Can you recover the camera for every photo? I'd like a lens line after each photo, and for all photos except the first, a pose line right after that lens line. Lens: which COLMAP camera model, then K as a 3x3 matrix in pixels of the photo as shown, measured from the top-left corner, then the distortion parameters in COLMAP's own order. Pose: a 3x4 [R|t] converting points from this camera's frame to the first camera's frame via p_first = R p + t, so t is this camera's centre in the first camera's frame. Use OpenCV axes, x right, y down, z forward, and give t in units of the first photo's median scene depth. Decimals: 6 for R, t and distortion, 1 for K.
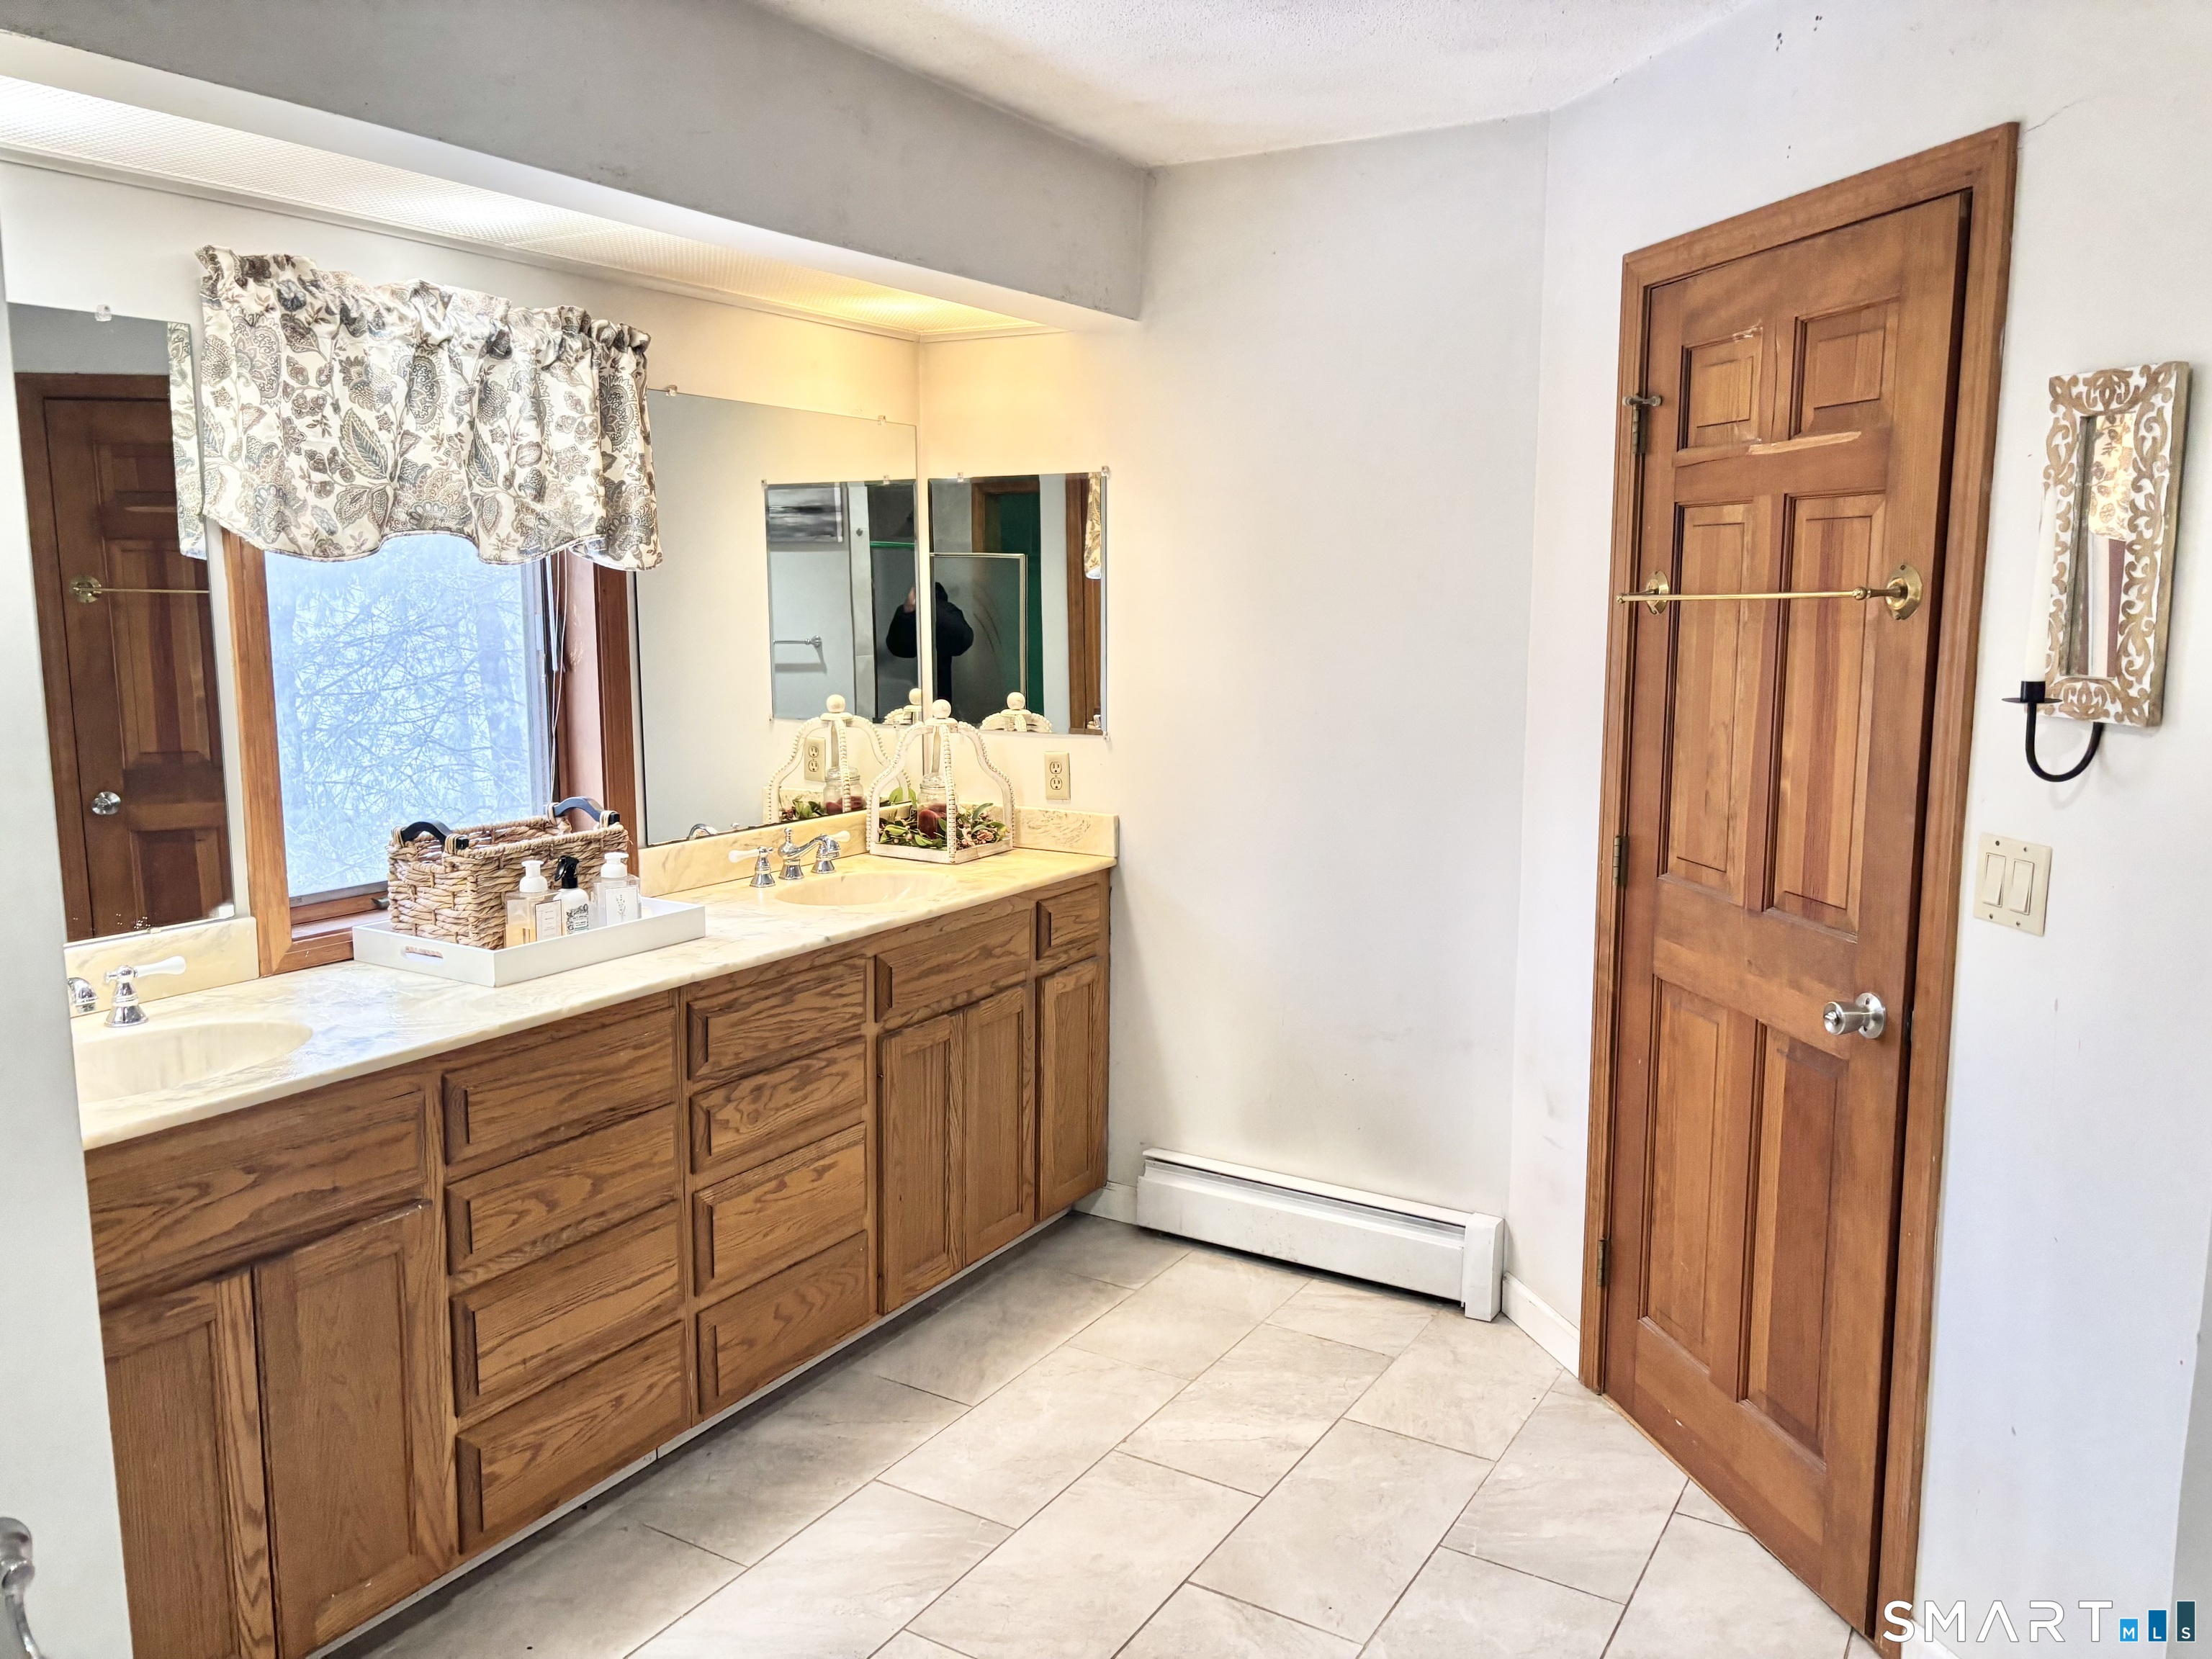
lens RADIAL K [[1667.1, 0, 1111.9], [0, 1667.1, 816.5], [0, 0, 1]] dist [0.063566, -0.080285]
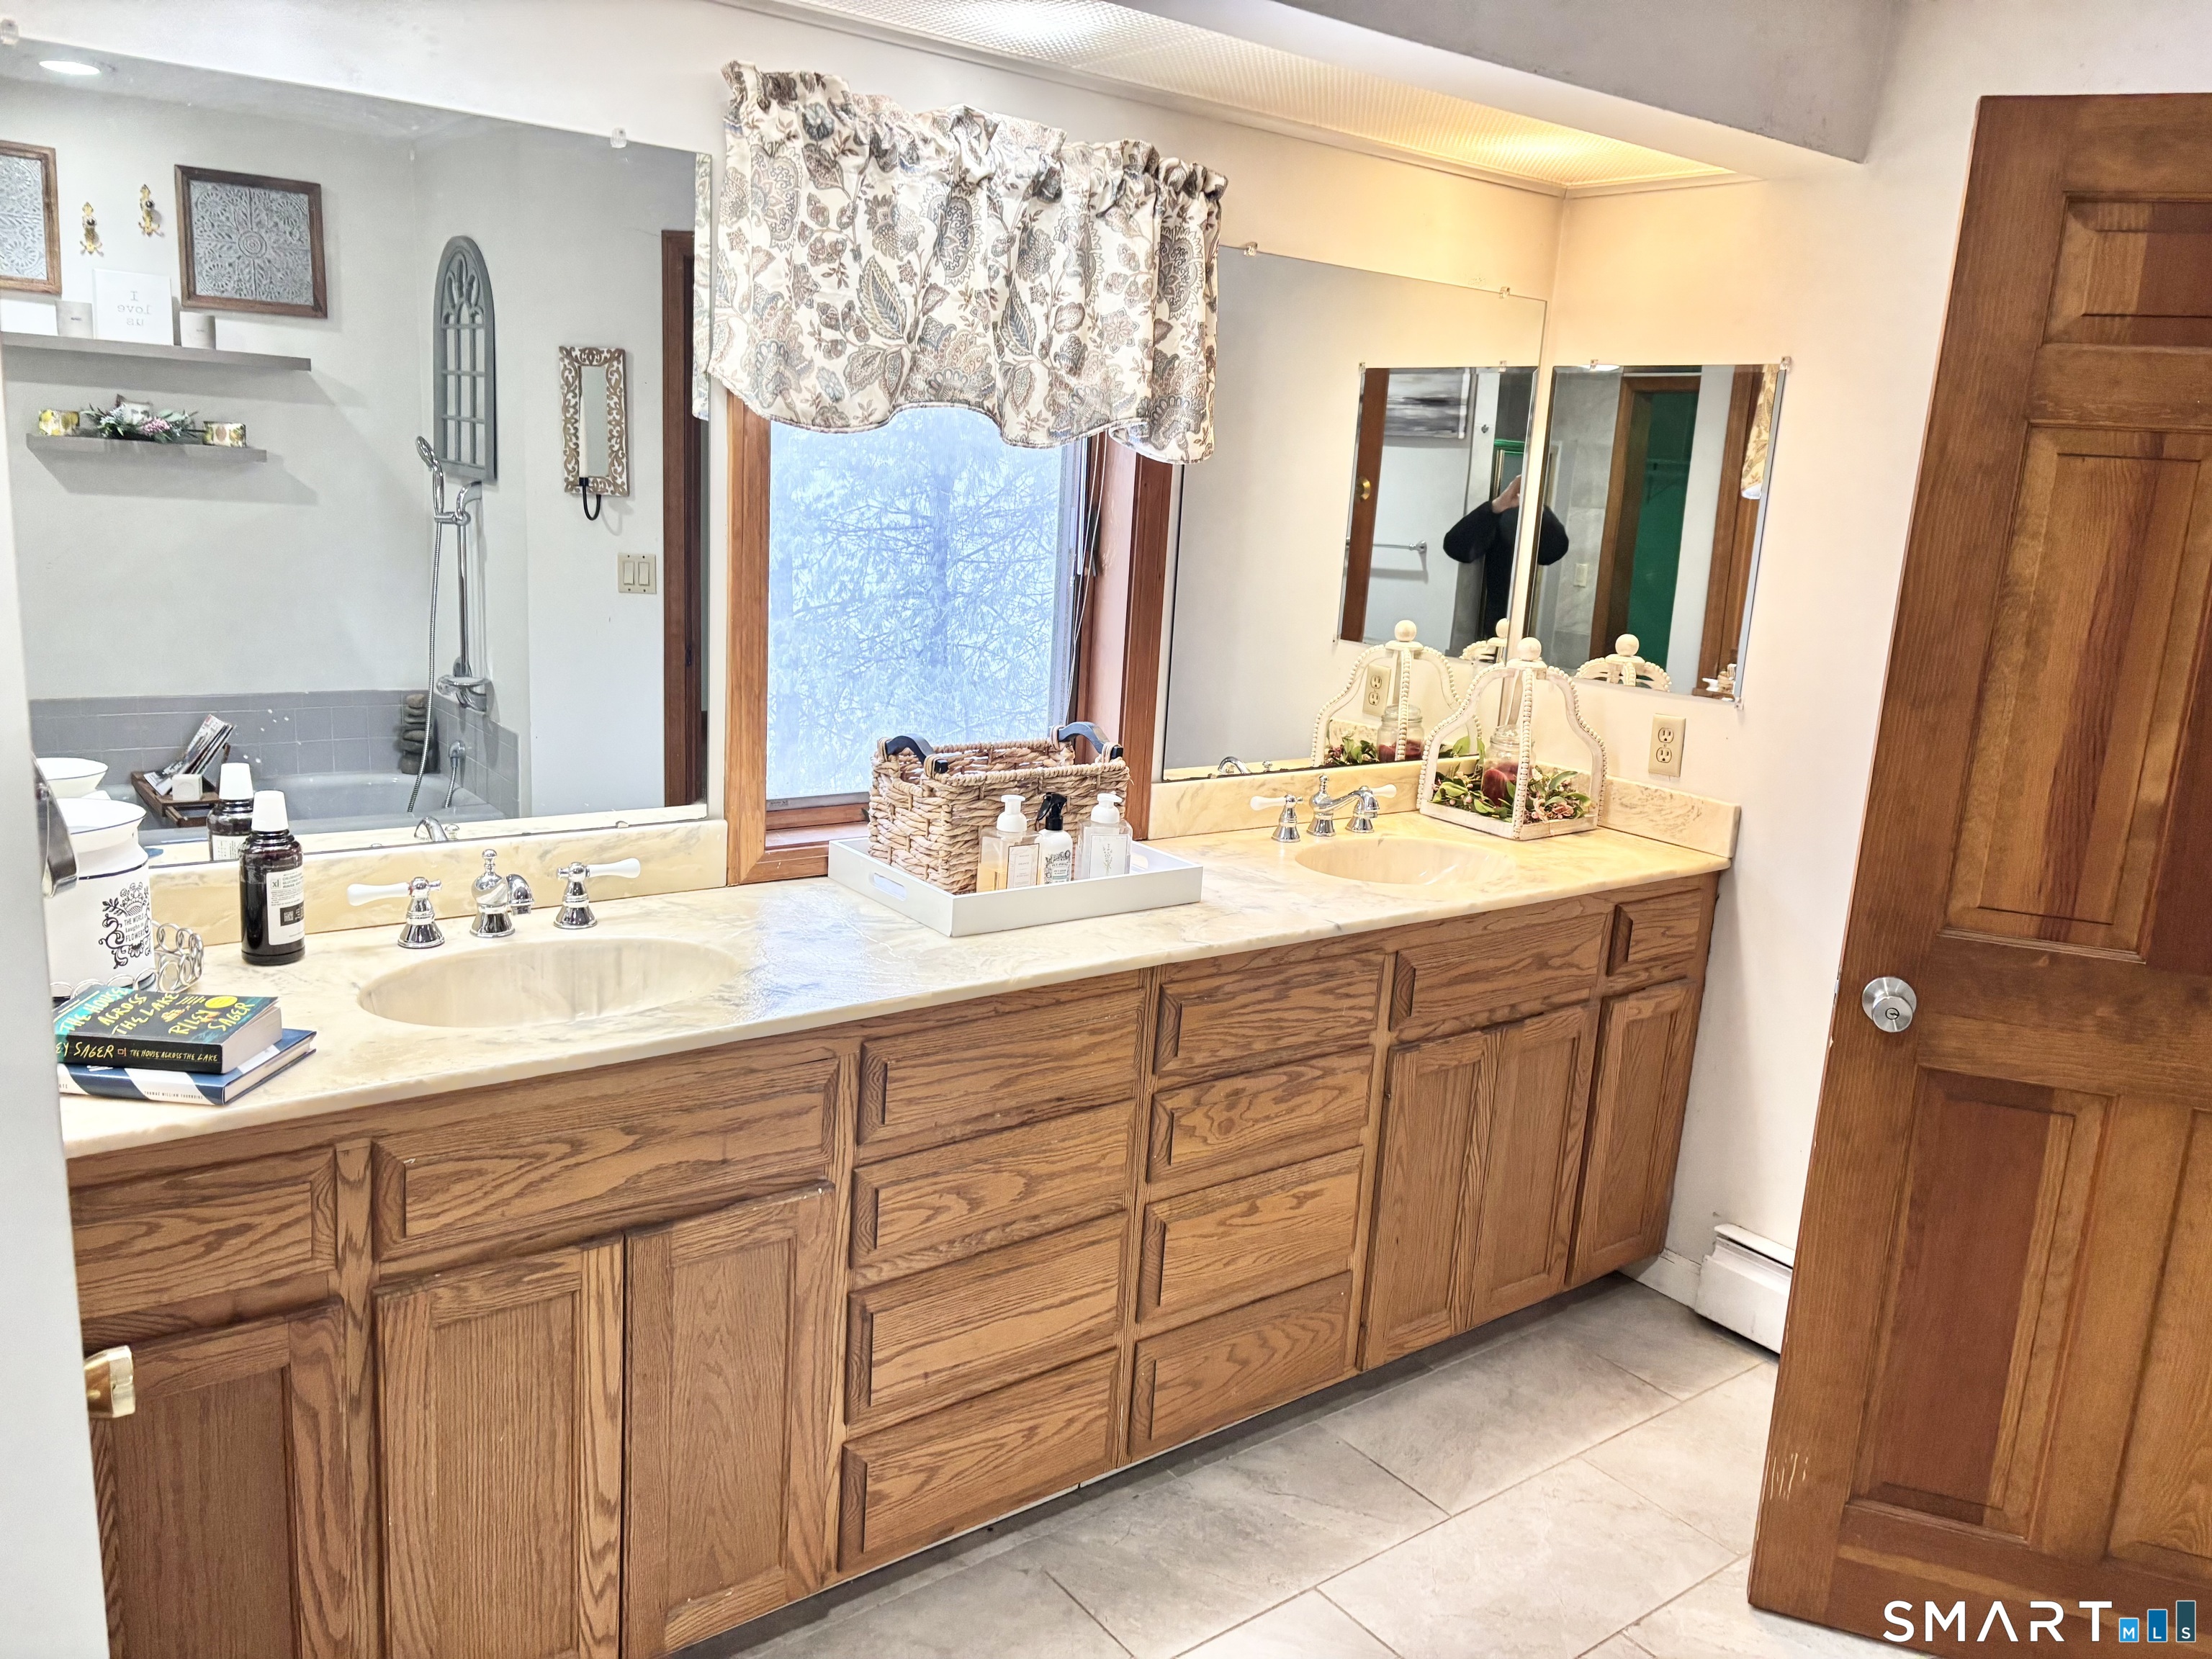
lens RADIAL K [[1667.1, 0, 1120.5], [0, 1667.1, 825.5], [0, 0, 1]] dist [0.063566, -0.080285]
pose [[0.932408, 0.130315, -0.337095, -0.000547], [-0.108057, 0.990585, 0.084054, -0.035298], [0.344875, -0.041947, 0.937711, 0.205472]]
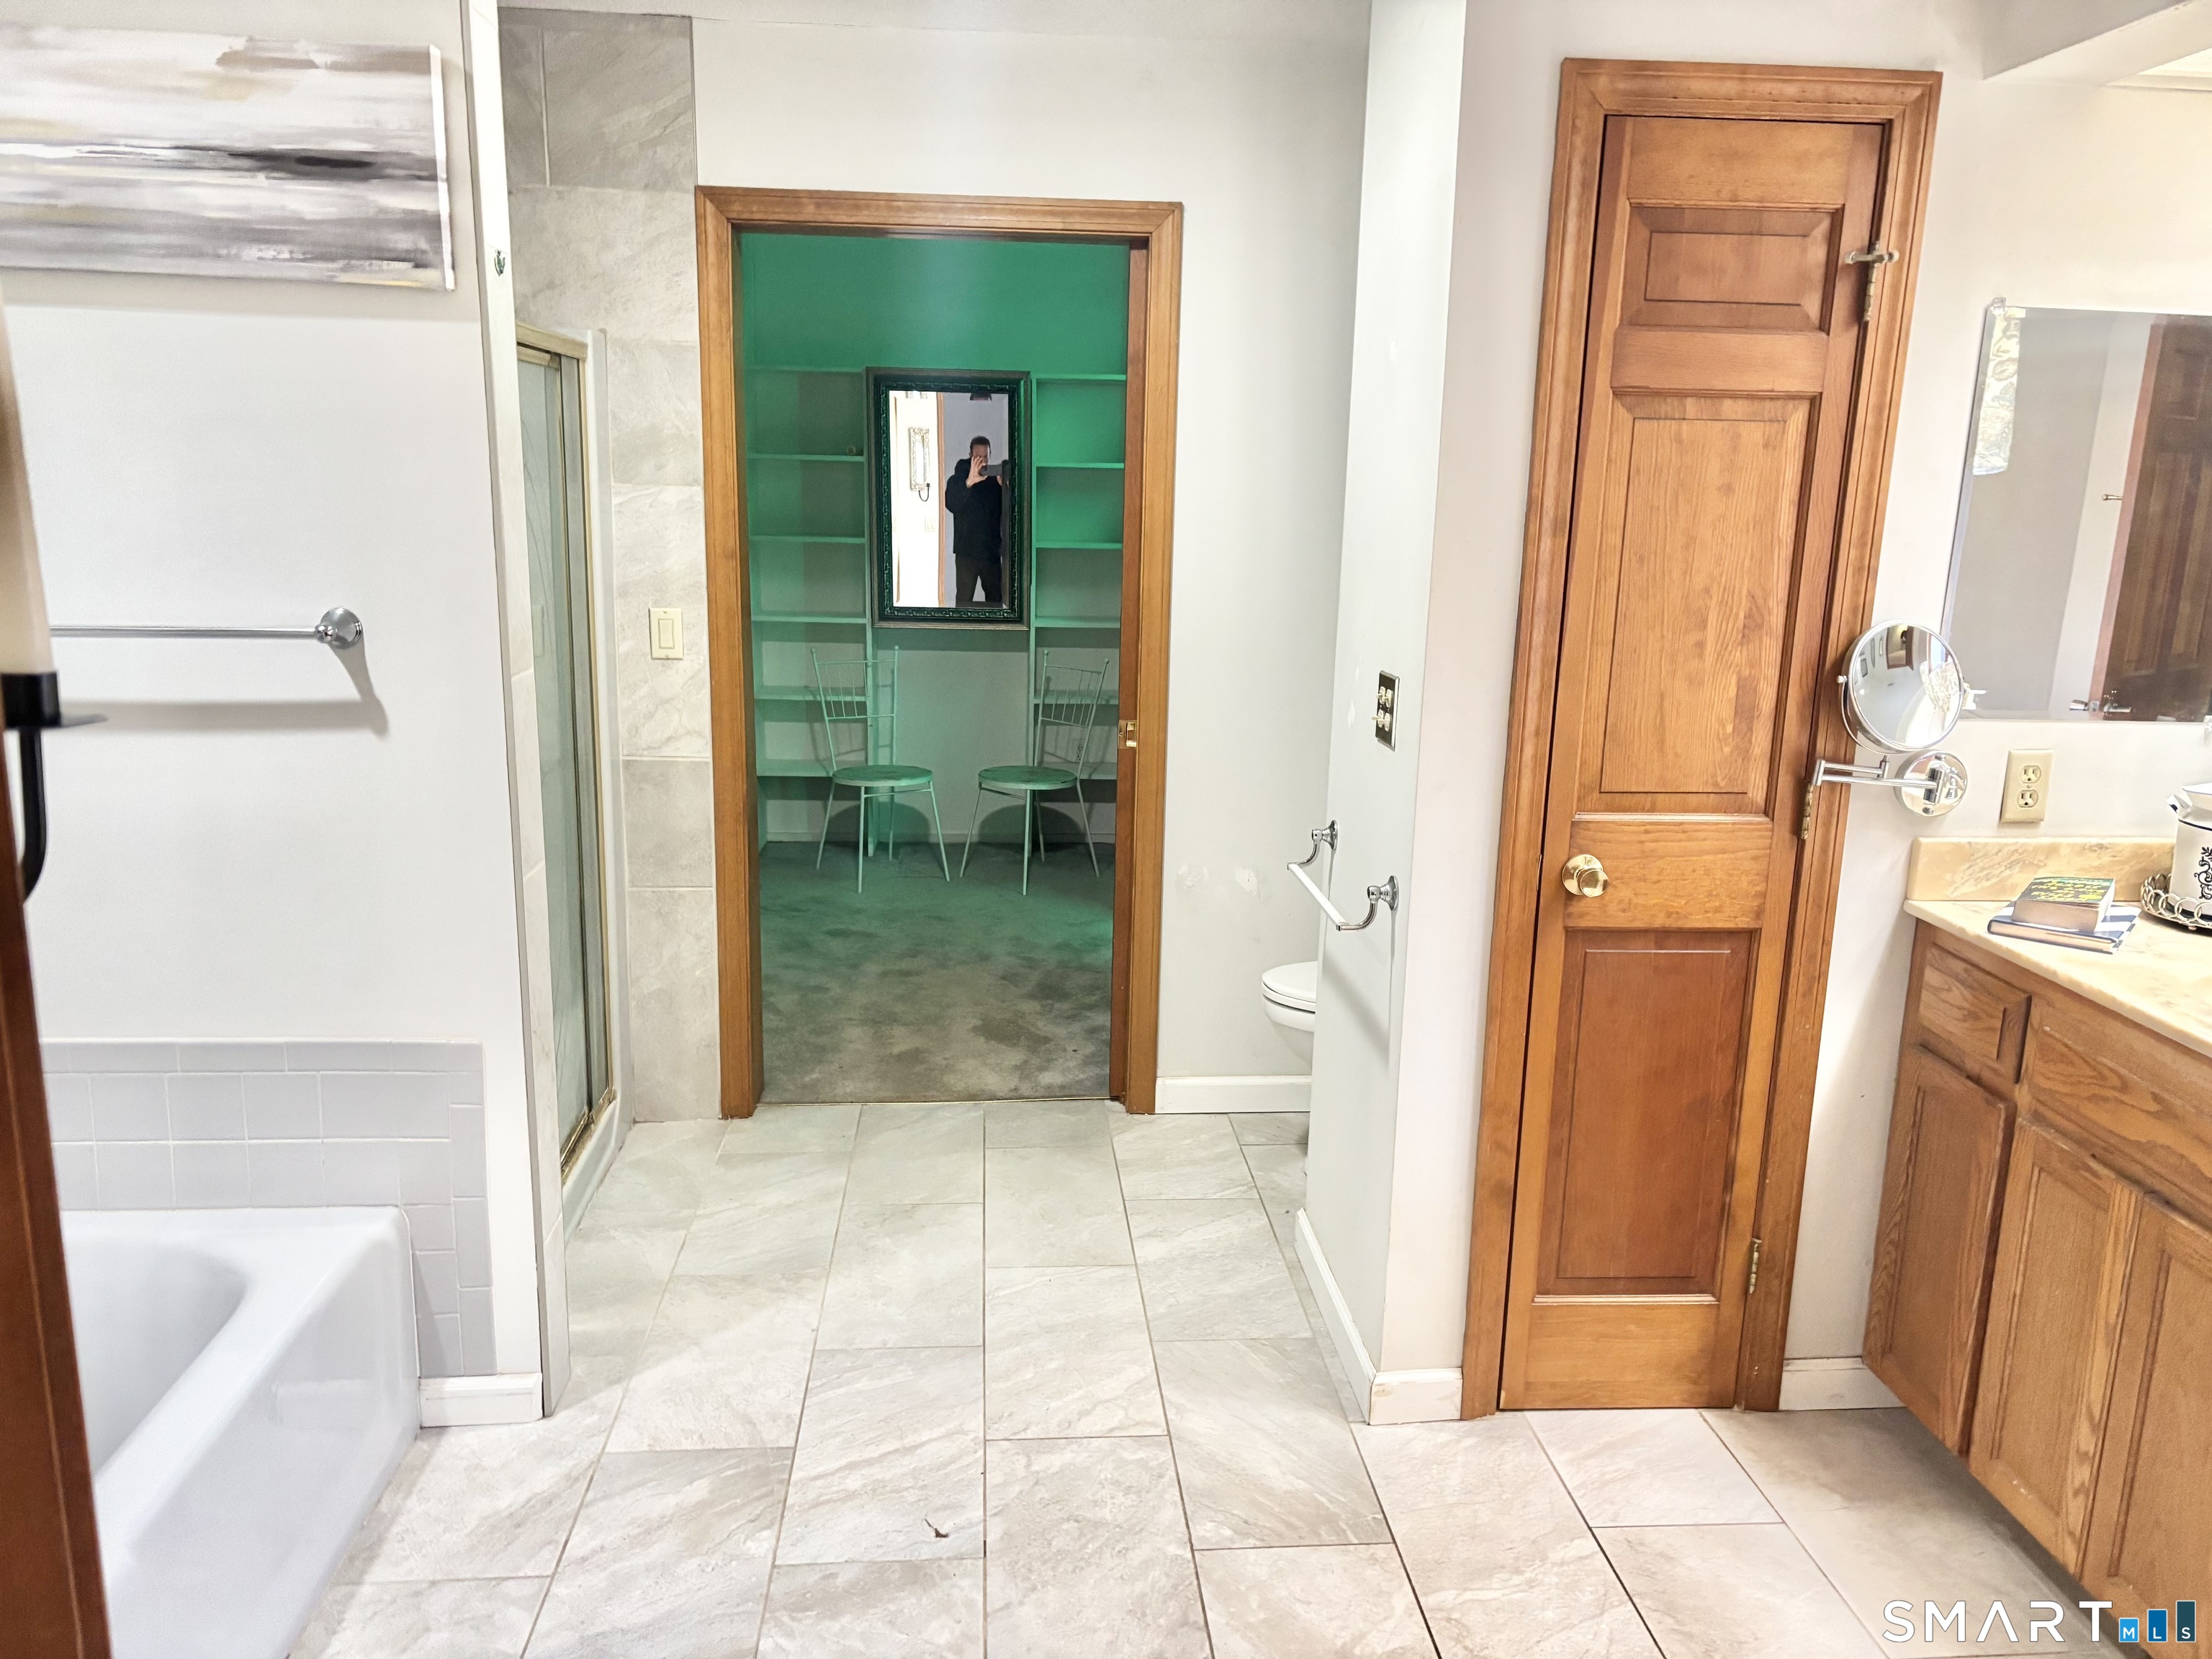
lens RADIAL K [[1667.1, 0, 1110.2], [0, 1667.1, 835.0], [0, 0, 1]] dist [0.063566, -0.080285]
pose [[-0.806688, 0.103239, -0.581891, 0.398249], [-0.106872, 0.942905, 0.315450, -0.133574], [0.581234, 0.316658, -0.749596, 0.986585]]
